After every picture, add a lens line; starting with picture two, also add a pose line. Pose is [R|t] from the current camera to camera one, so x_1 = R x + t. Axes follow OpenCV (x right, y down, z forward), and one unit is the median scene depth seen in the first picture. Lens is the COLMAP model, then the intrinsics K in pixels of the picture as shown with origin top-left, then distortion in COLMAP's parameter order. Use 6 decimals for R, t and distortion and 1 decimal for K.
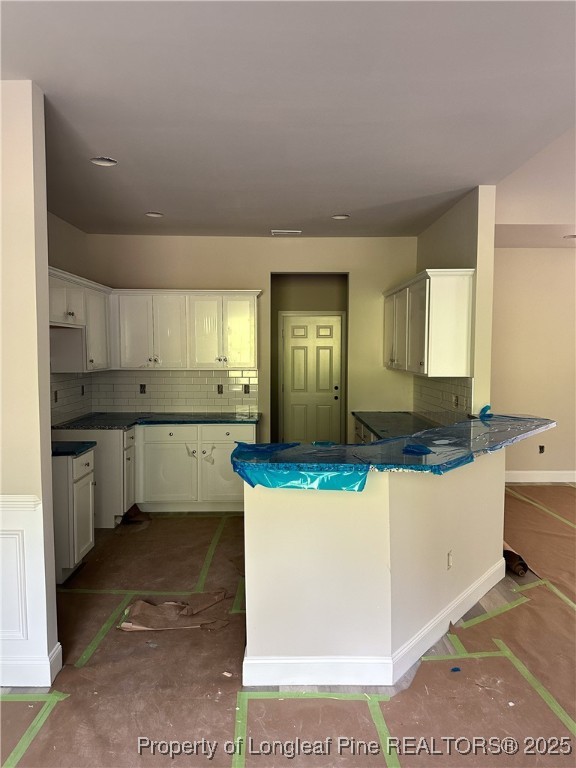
lens RADIAL K [[534.7, 0, 292.5], [0, 534.7, 384.7], [0, 0, 1]] dist [0.004056, -0.031697]
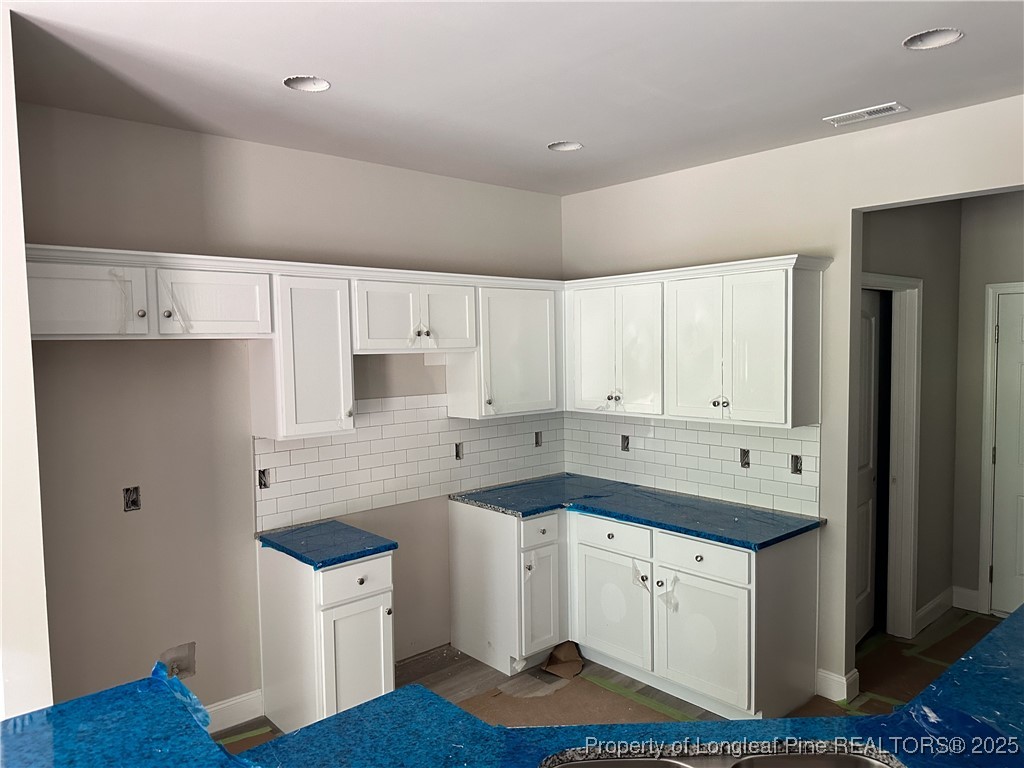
lens RADIAL K [[713.0, 0, 510.5], [0, 713.0, 384.7], [0, 0, 1]] dist [0.004056, -0.031697]
pose [[0.649239, 0.032734, -0.759880, 0.252503], [-0.030103, 0.999397, 0.017332, -0.072239], [0.759988, 0.011622, 0.649833, 0.429953]]
